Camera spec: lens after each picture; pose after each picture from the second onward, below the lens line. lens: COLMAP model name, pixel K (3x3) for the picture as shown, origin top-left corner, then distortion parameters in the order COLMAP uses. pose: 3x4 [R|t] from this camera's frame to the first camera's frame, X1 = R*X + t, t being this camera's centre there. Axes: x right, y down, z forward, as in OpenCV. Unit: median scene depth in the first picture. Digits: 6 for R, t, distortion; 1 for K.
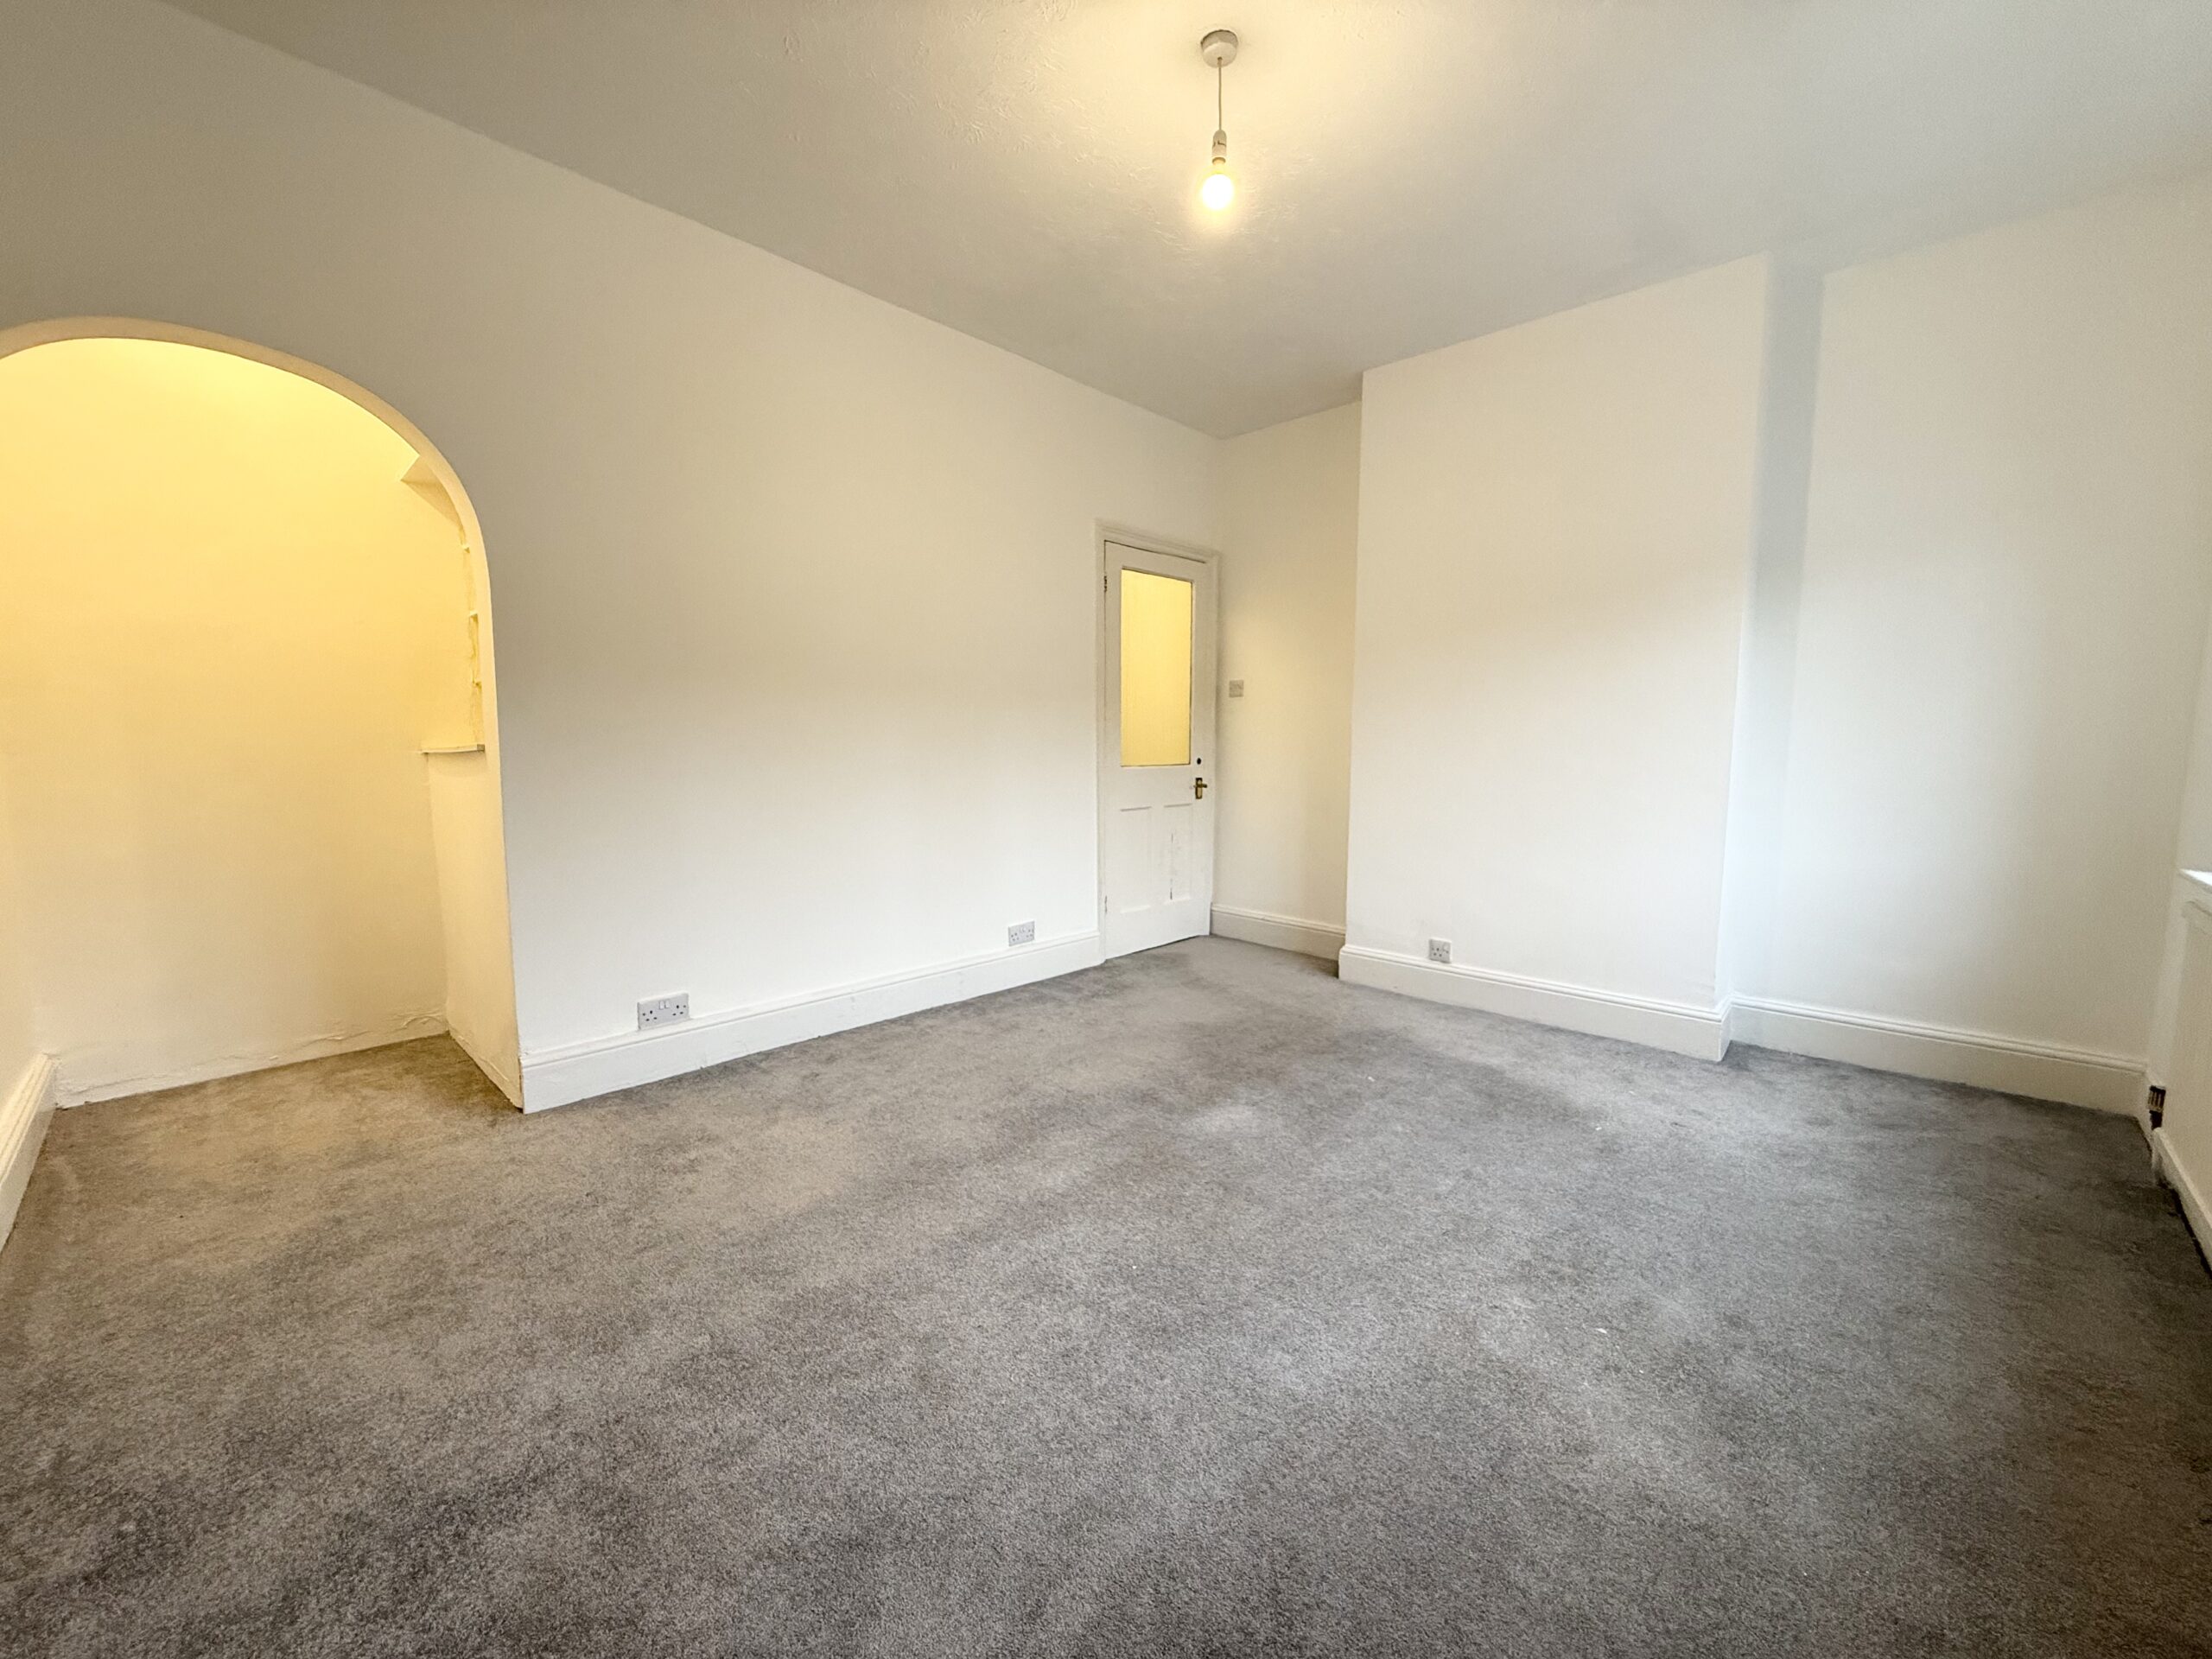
lens RADIAL K [[881.0, 0, 1104.6], [0, 881.0, 828.6], [0, 0, 1]] dist [-0.000301, -0.000247]
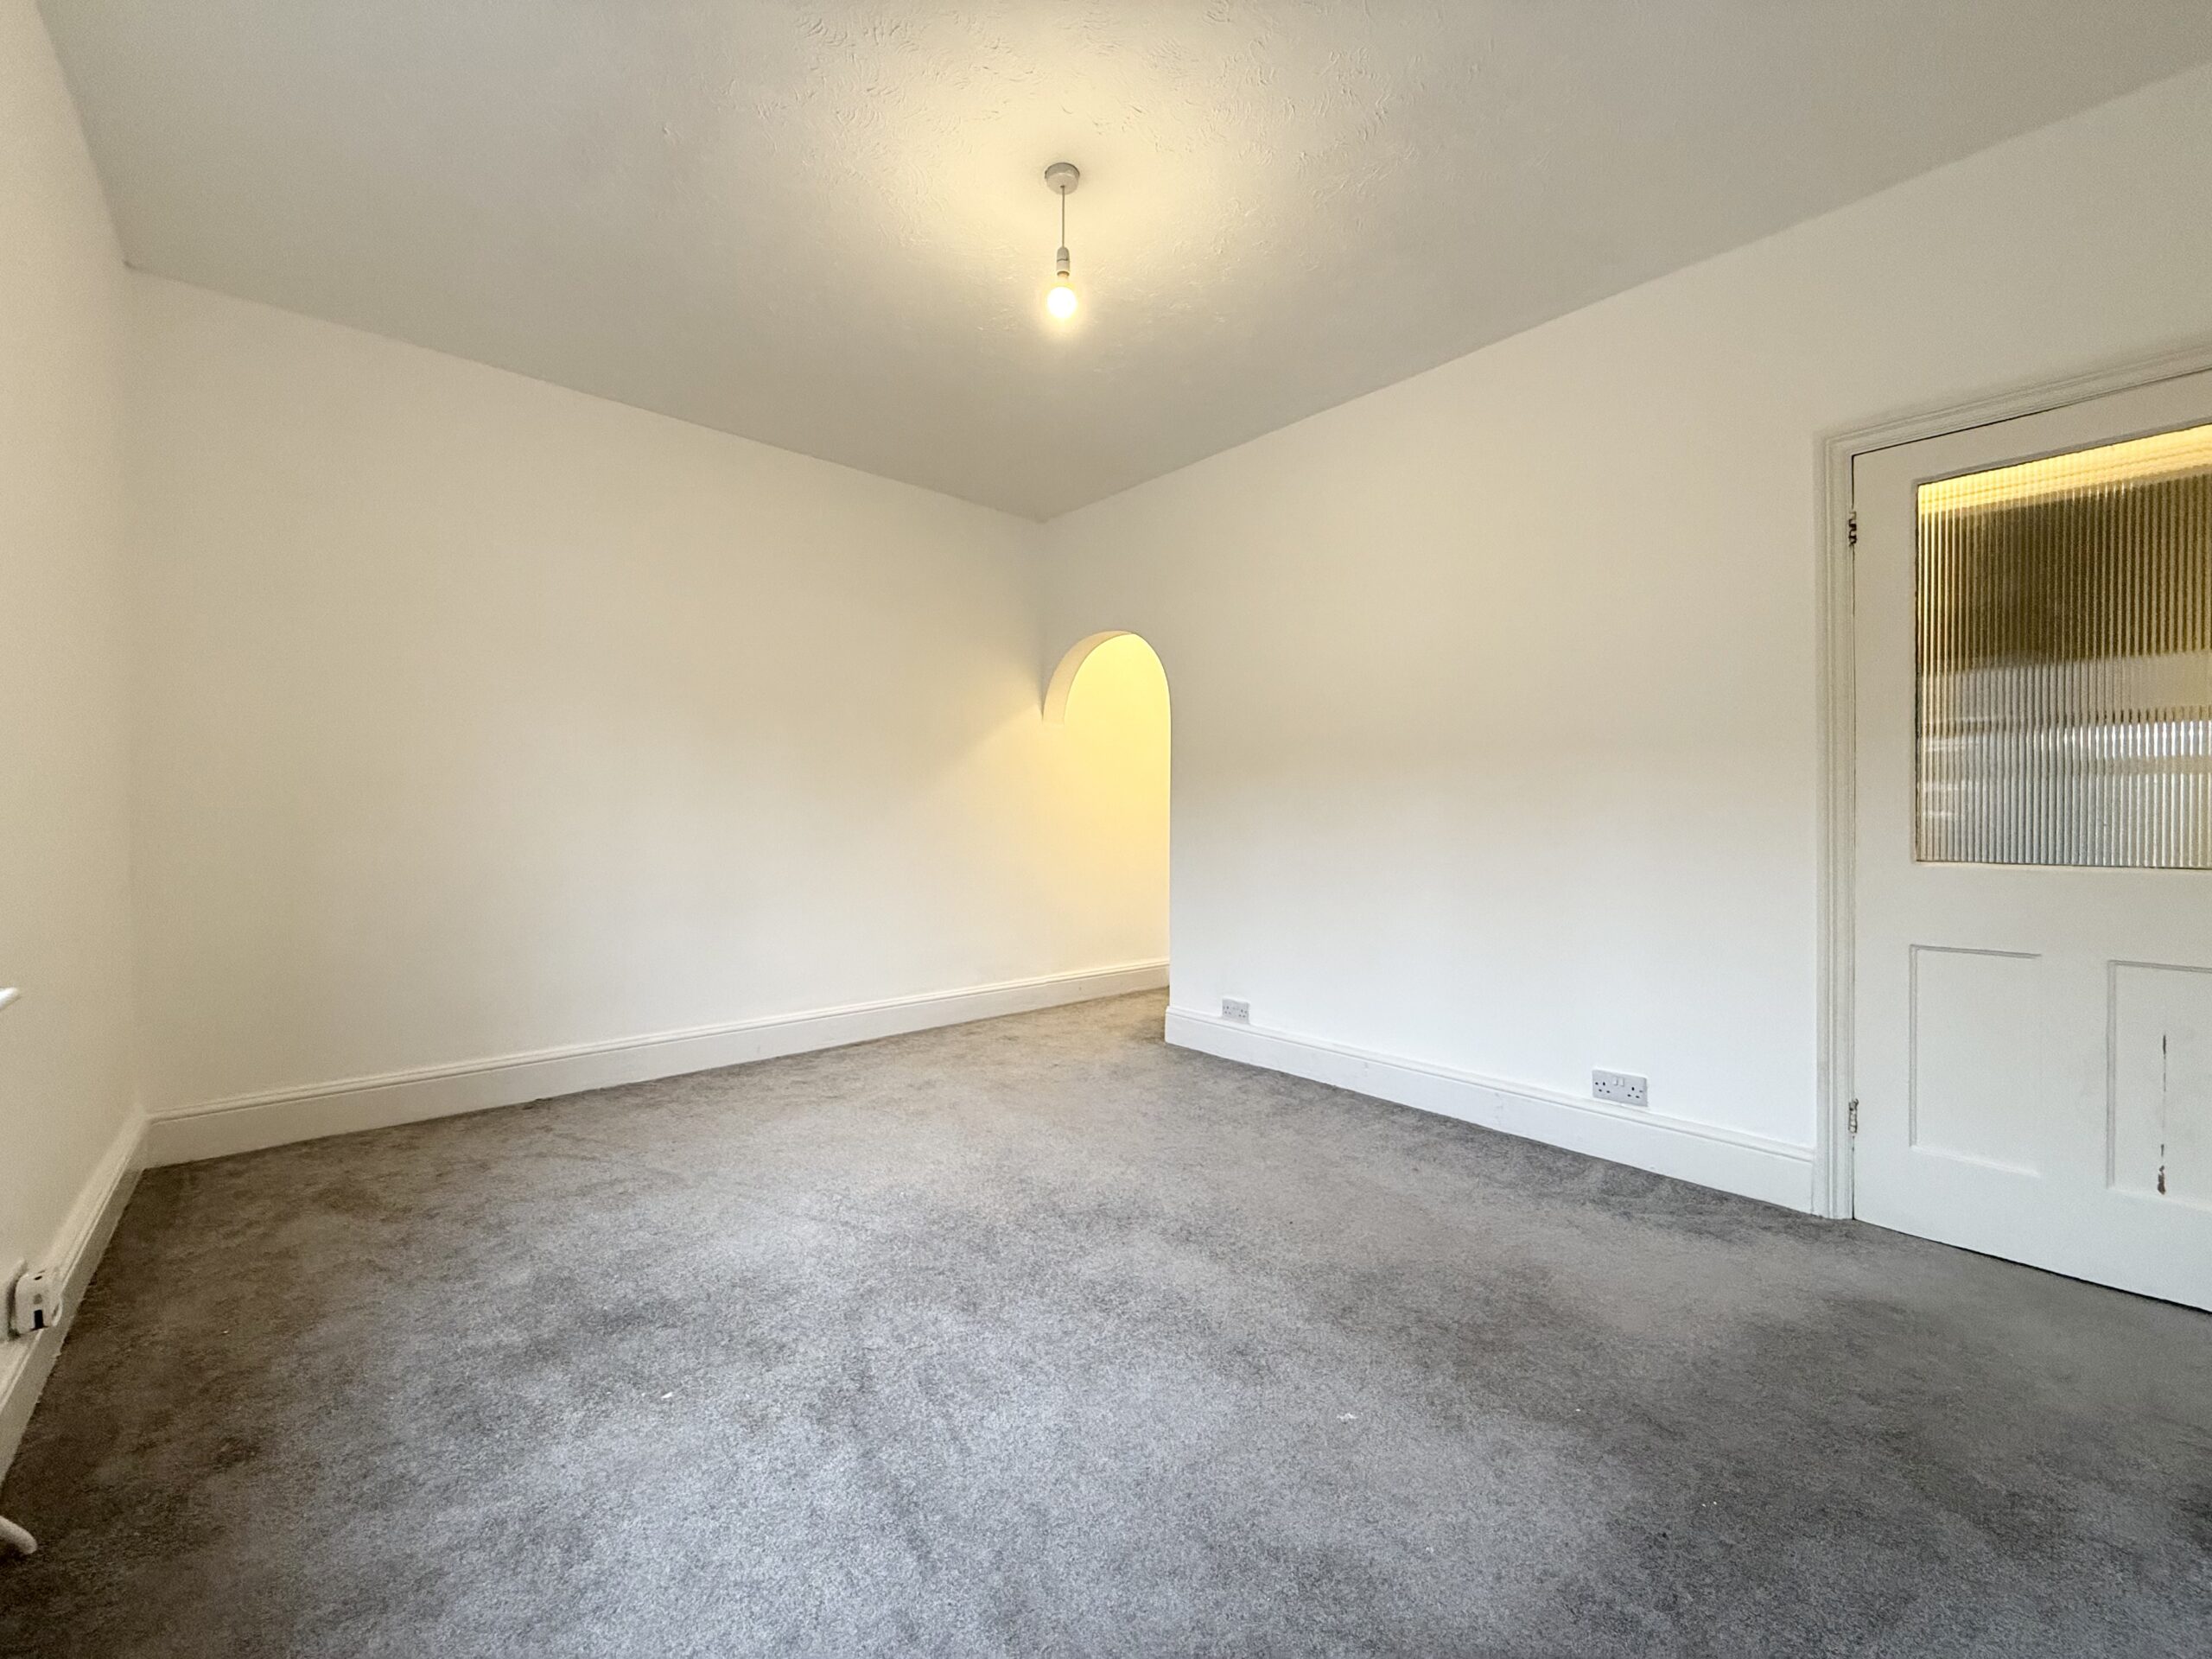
lens RADIAL K [[881.0, 0, 1105.3], [0, 881.0, 821.2], [0, 0, 1]] dist [-0.000301, -0.000247]
pose [[-0.057825, 0.019832, -0.998130, 0.711812], [-0.091433, 0.995495, 0.025077, -0.081852], [0.994131, 0.092712, -0.055752, 0.701140]]
